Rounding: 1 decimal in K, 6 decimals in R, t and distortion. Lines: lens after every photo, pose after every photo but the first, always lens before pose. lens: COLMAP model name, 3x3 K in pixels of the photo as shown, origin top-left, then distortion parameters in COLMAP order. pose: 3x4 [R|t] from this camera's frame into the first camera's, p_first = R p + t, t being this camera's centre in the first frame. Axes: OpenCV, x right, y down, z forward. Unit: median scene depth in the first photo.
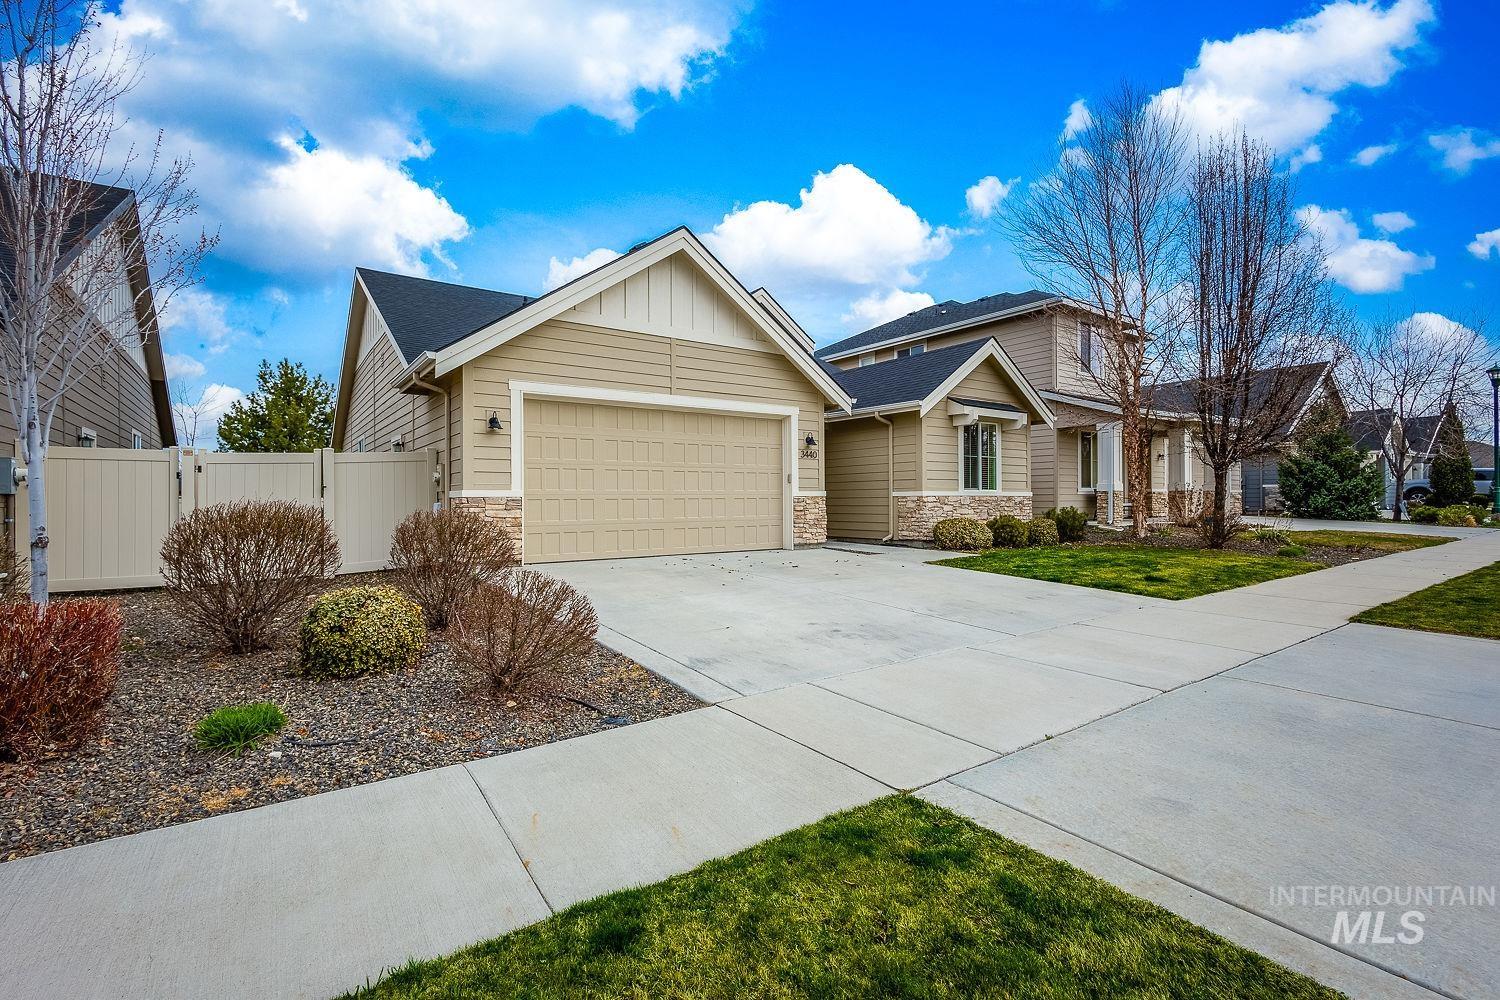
lens RADIAL K [[691.8, 0, 725.1], [0, 691.8, 494.1], [0, 0, 1]] dist [0.002175, 0.000303]
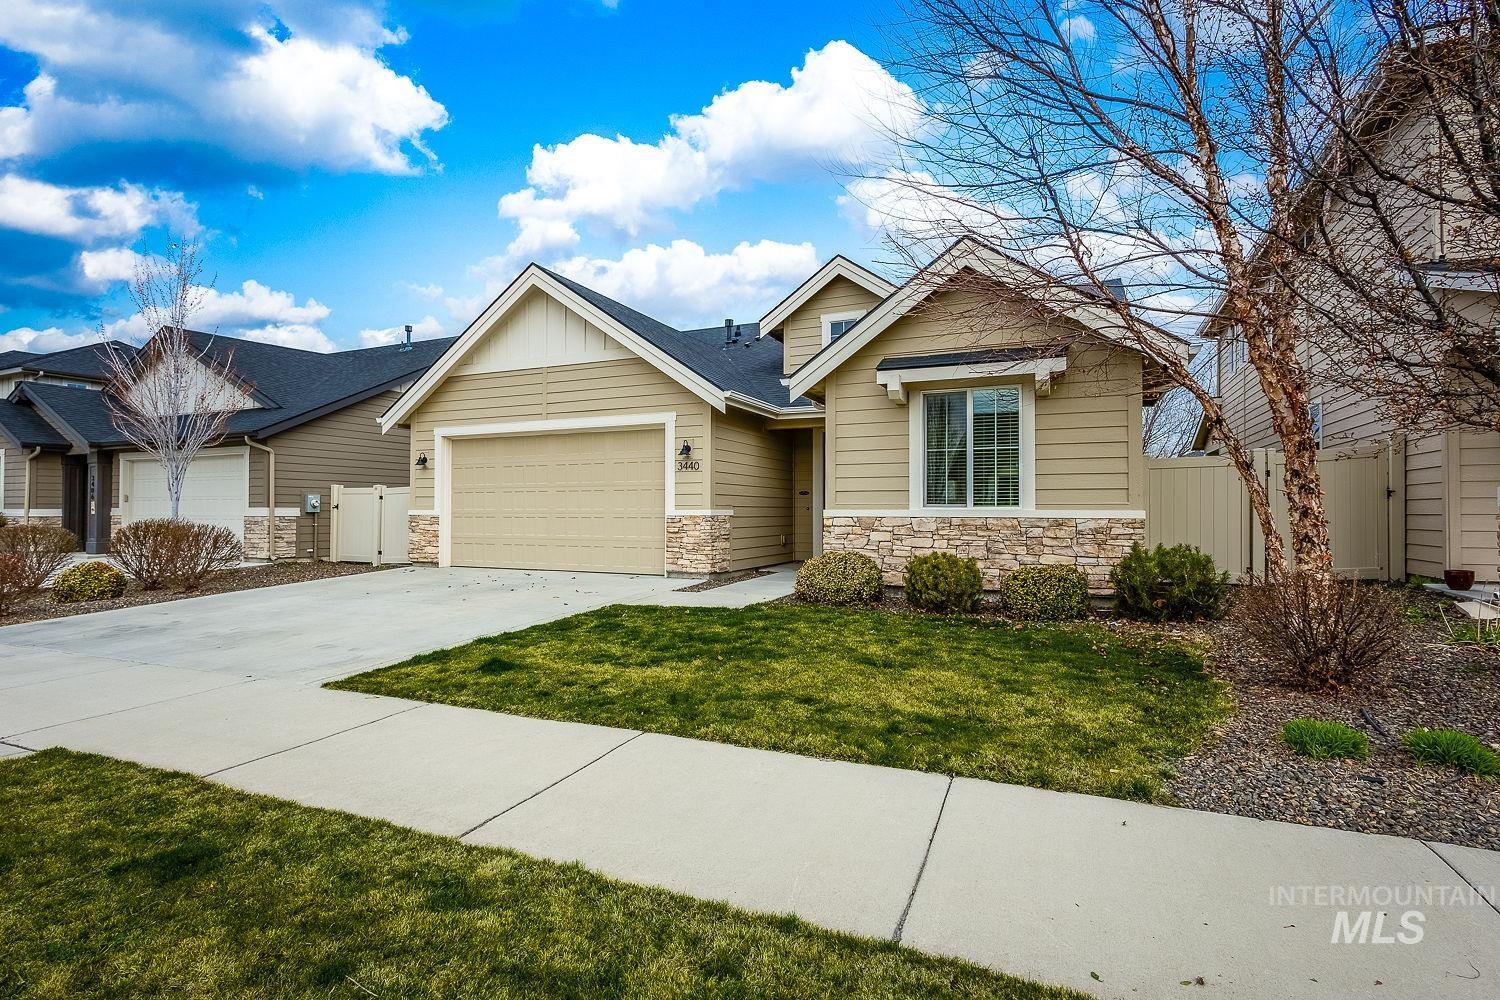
lens RADIAL K [[678.6, 0, 750.0], [0, 678.6, 500.0], [0, 0, 1]] dist [0.011682, 0.000142]
pose [[0.518798, -0.012443, -0.854807, 0.864444], [0.000589, 0.999899, -0.014198, -0.004161], [0.854897, 0.006863, 0.518753, 0.638677]]
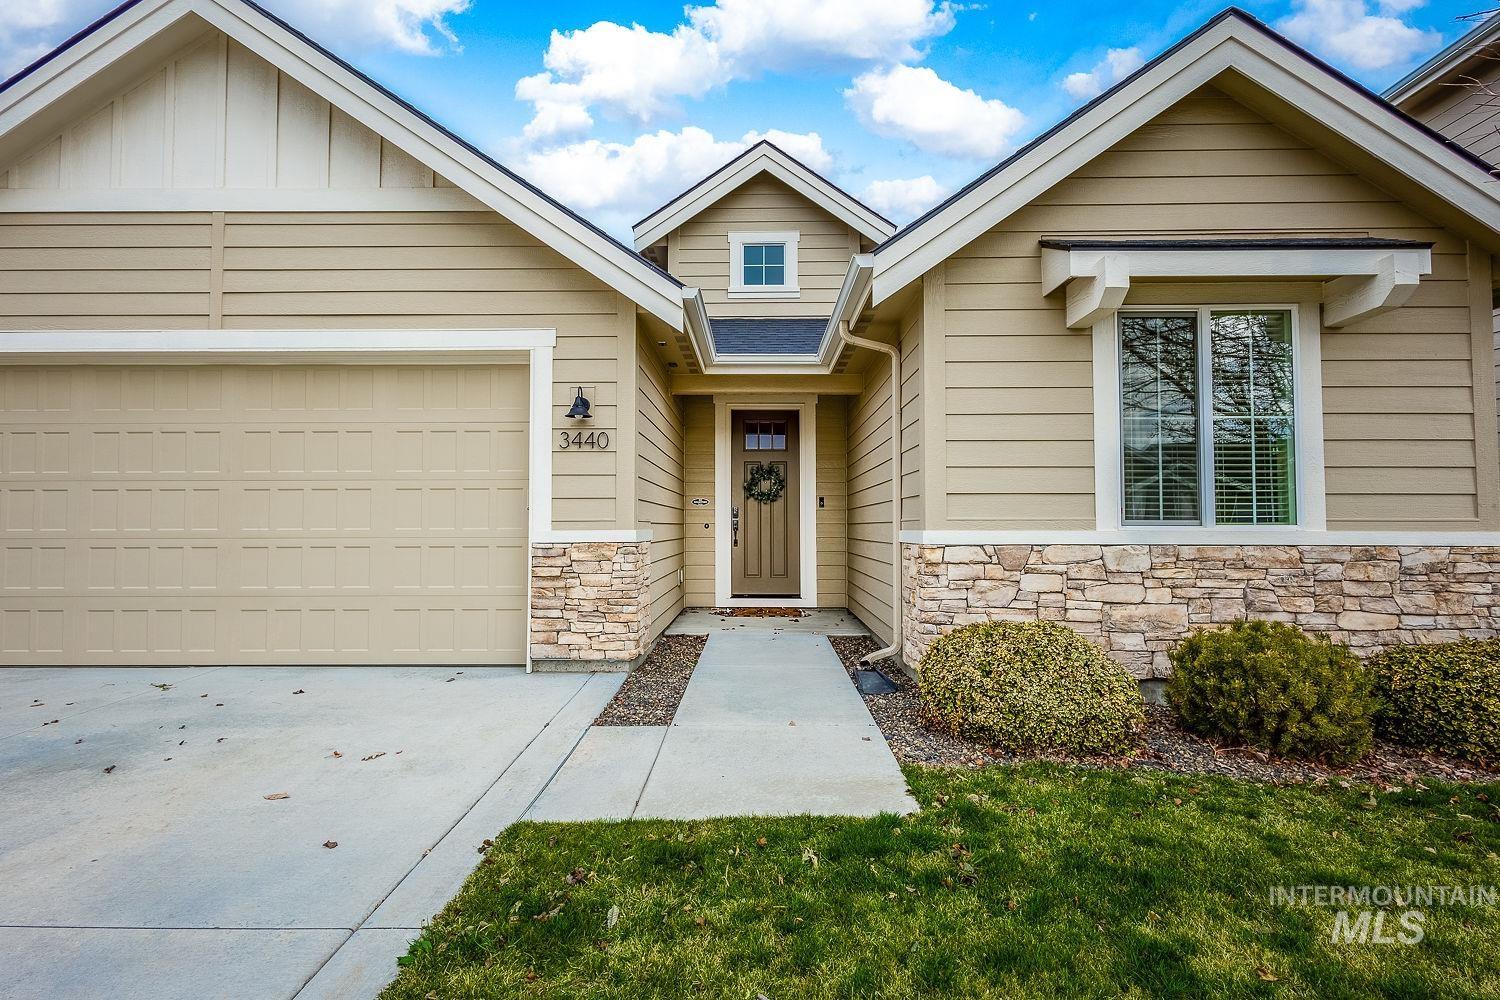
lens RADIAL K [[678.6, 0, 750.0], [0, 678.6, 500.0], [0, 0, 1]] dist [0.011682, 0.000142]
pose [[0.812388, -0.020561, -0.582755, 0.436061], [0.001898, 0.999466, -0.032618, -0.008633], [0.583114, 0.025392, 0.811993, 0.732764]]
